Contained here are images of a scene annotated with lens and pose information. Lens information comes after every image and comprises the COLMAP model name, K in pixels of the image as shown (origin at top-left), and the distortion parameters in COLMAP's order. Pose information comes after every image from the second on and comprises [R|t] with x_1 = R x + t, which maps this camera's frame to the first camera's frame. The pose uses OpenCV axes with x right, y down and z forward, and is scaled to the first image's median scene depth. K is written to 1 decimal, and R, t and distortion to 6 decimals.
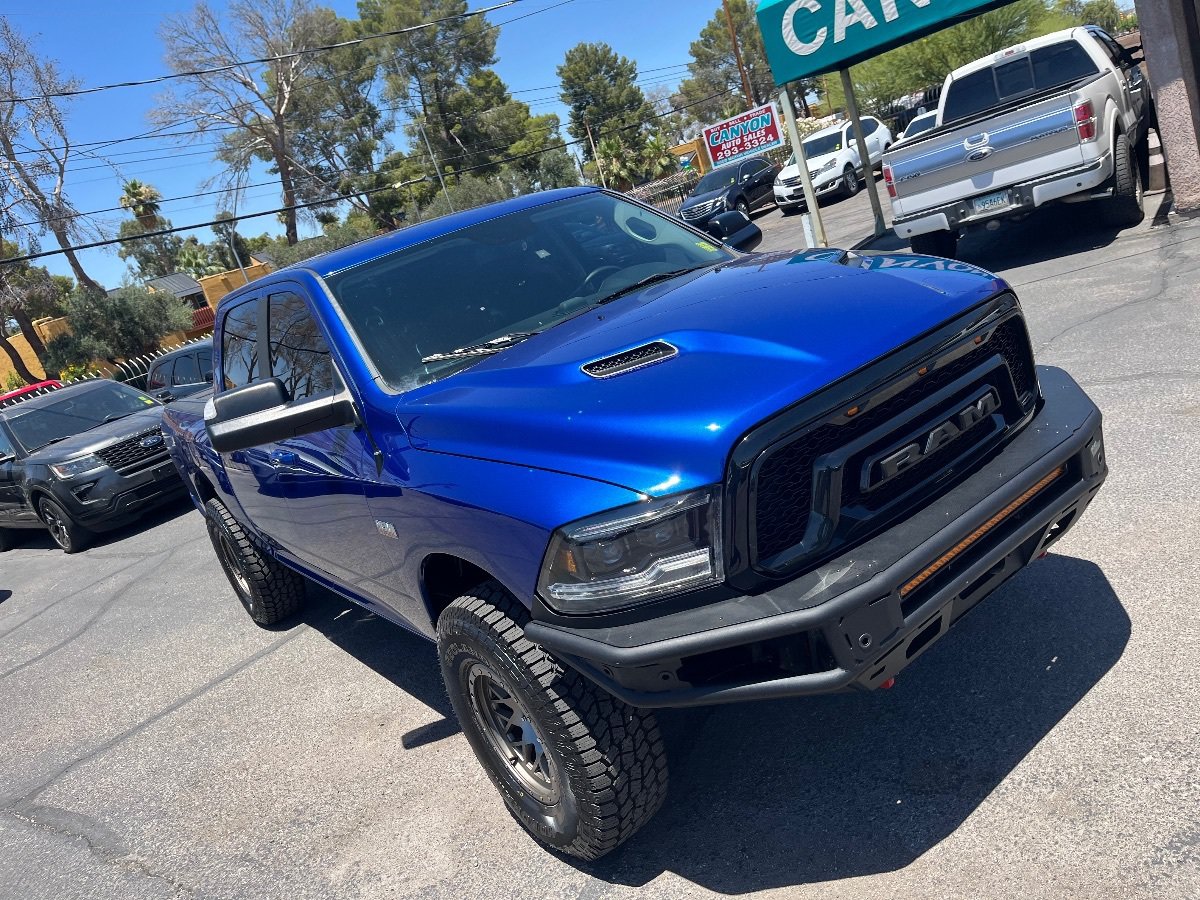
lens RADIAL K [[929.1, 0, 623.0], [0, 929.1, 448.3], [0, 0, 1]] dist [0.005416, 0.009208]
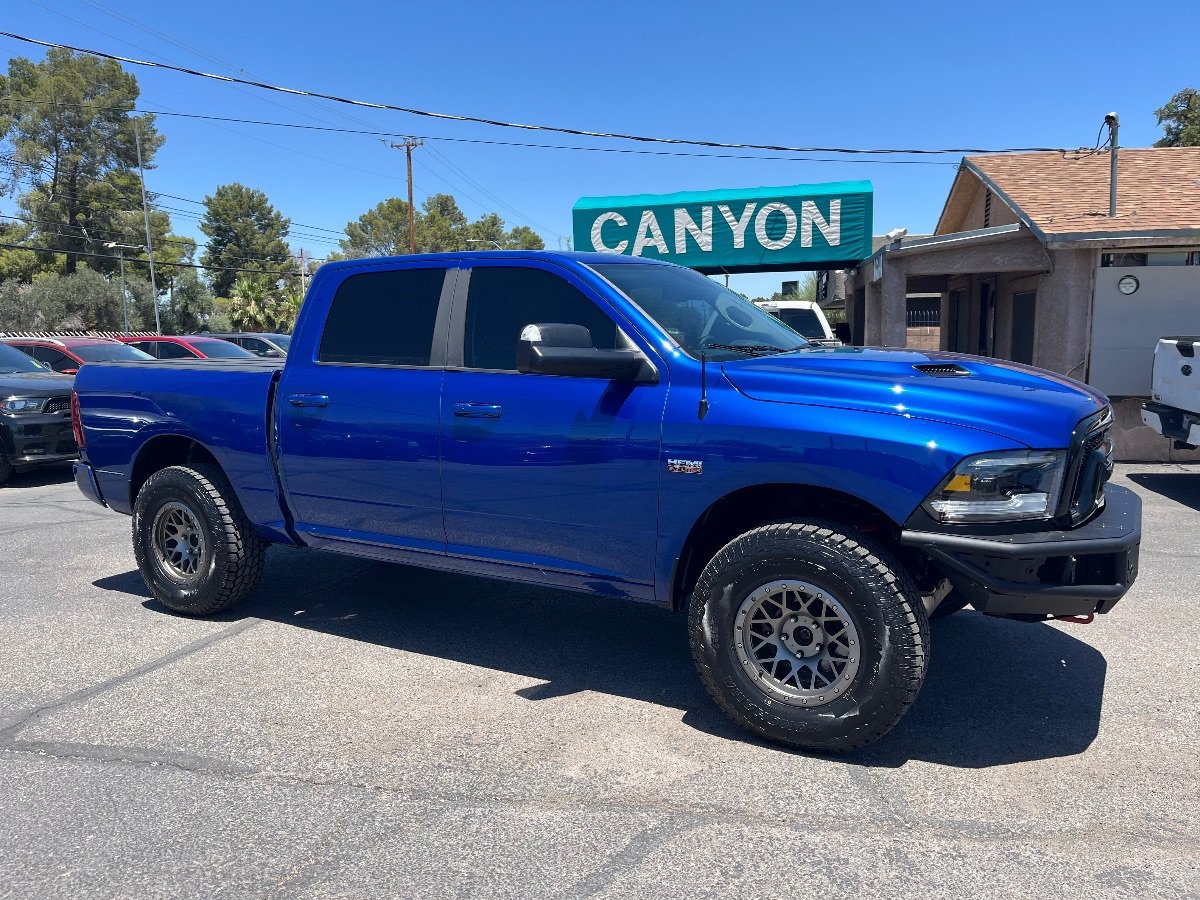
lens RADIAL K [[911.2, 0, 615.4], [0, 911.2, 446.1], [0, 0, 1]] dist [0.080378, -0.126287]
pose [[0.878461, 0.241534, 0.412272, -0.041072], [-0.148121, 0.957980, -0.245629, 0.017914], [-0.454276, 0.154709, 0.877324, 0.001495]]
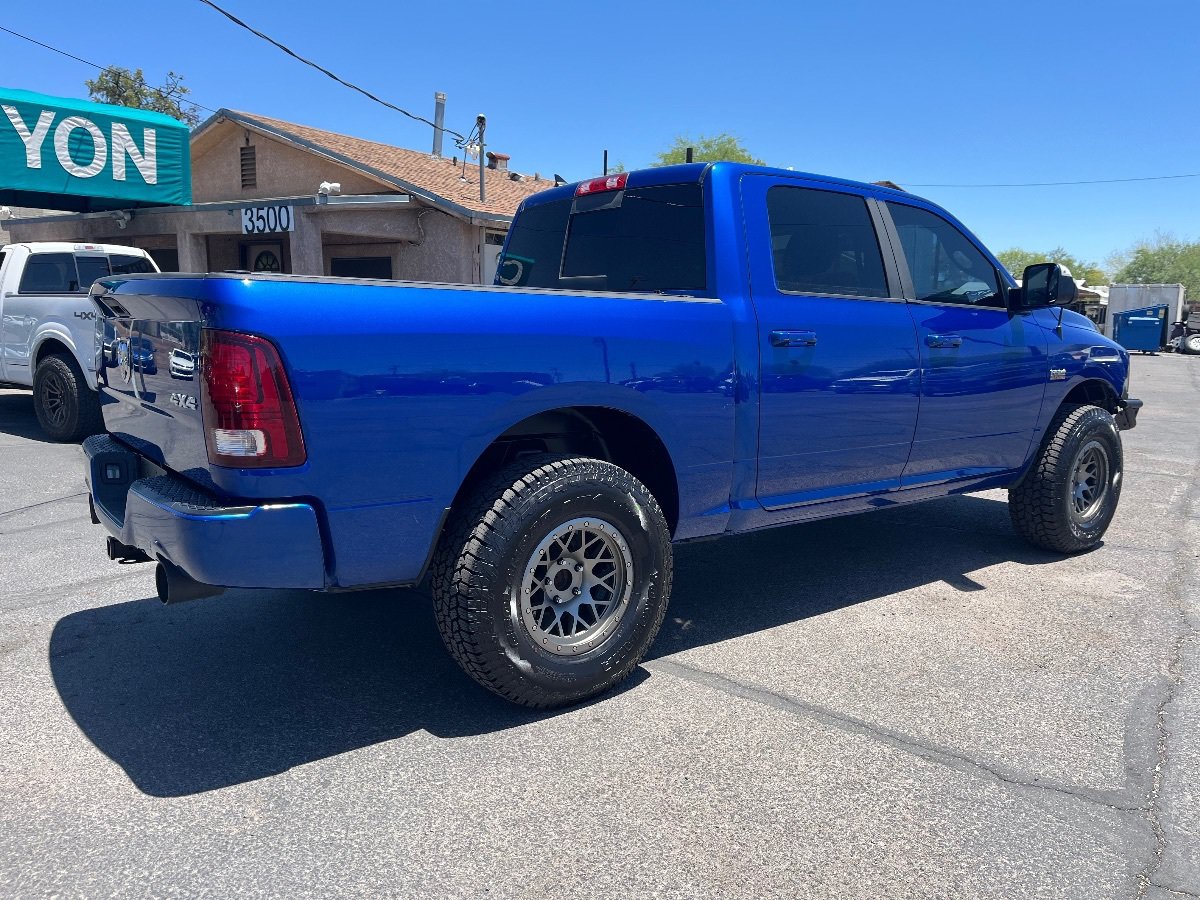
lens RADIAL K [[907.0, 0, 619.3], [0, 907.0, 442.4], [0, 0, 1]] dist [0.090664, -0.135410]
pose [[-0.021513, 0.164024, 0.986222, -0.090374], [0.258121, 0.953917, -0.153021, 0.012347], [-0.965873, 0.251273, -0.062860, 0.094456]]
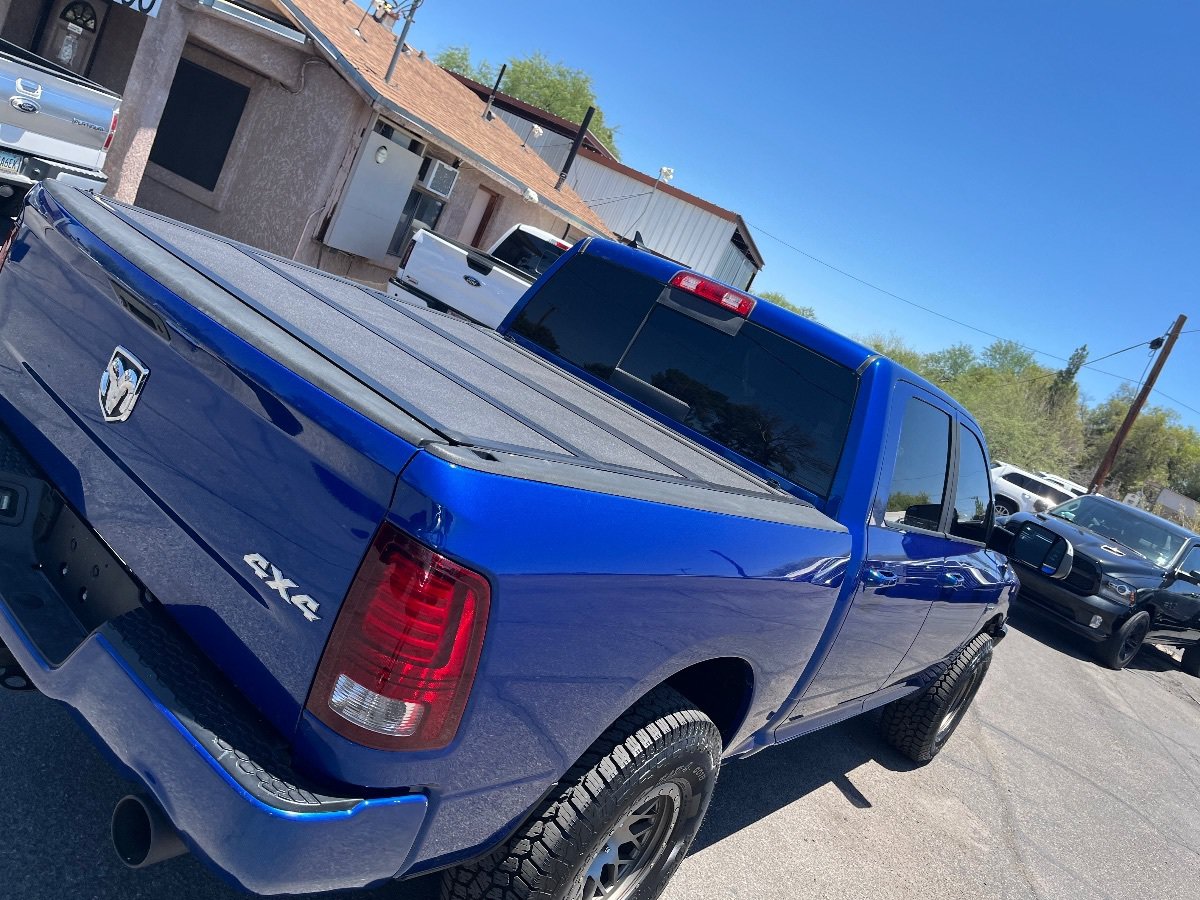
lens RADIAL K [[893.1, 0, 619.3], [0, 893.1, 447.0], [0, 0, 1]] dist [0.099247, -0.135931]
pose [[-0.359313, 0.003440, 0.933211, -0.076218], [-0.078300, 0.996356, -0.033820, -0.004868], [-0.929927, -0.085222, -0.357734, 0.111198]]
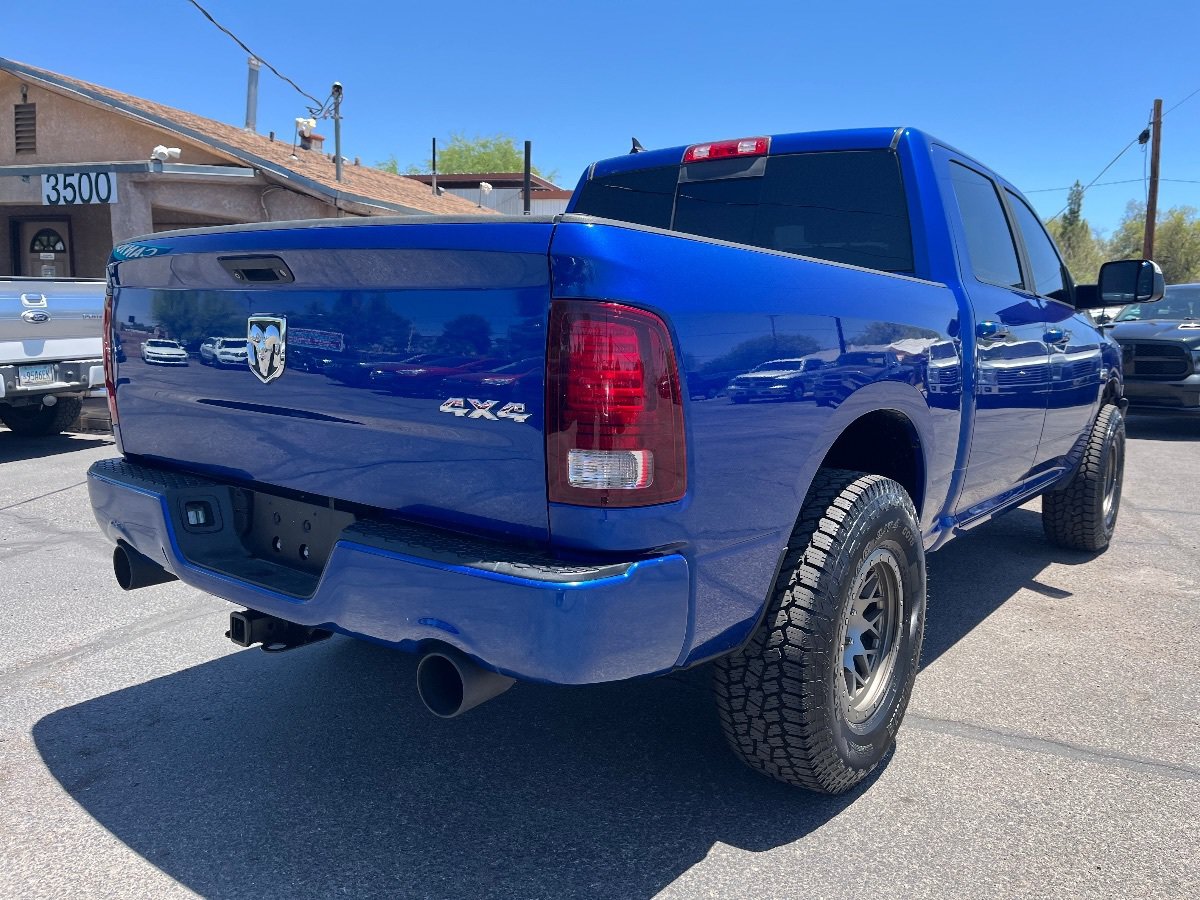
lens RADIAL K [[898.6, 0, 630.4], [0, 898.6, 449.1], [0, 0, 1]] dist [0.084131, -0.121096]
pose [[-0.282563, 0.164095, 0.945109, -0.075716], [0.309604, 0.948132, -0.072057, 0.003456], [-0.907912, 0.272249, -0.318712, 0.115630]]
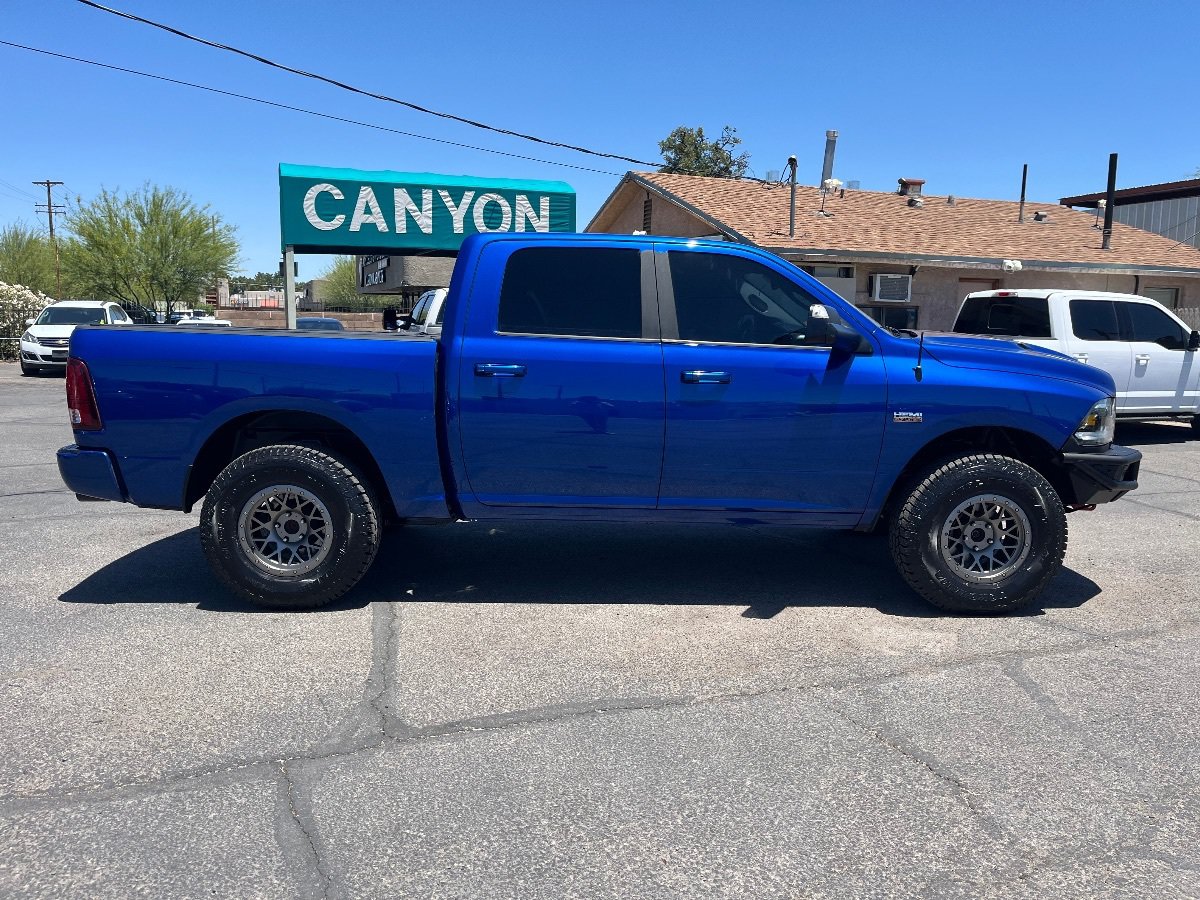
lens RADIAL K [[910.7, 0, 629.3], [0, 910.7, 443.3], [0, 0, 1]] dist [0.024015, -0.002370]
pose [[0.532139, 0.206085, 0.821192, -0.087755], [0.037644, 0.963205, -0.266118, 0.025811], [-0.845820, 0.172524, 0.504801, 0.032157]]
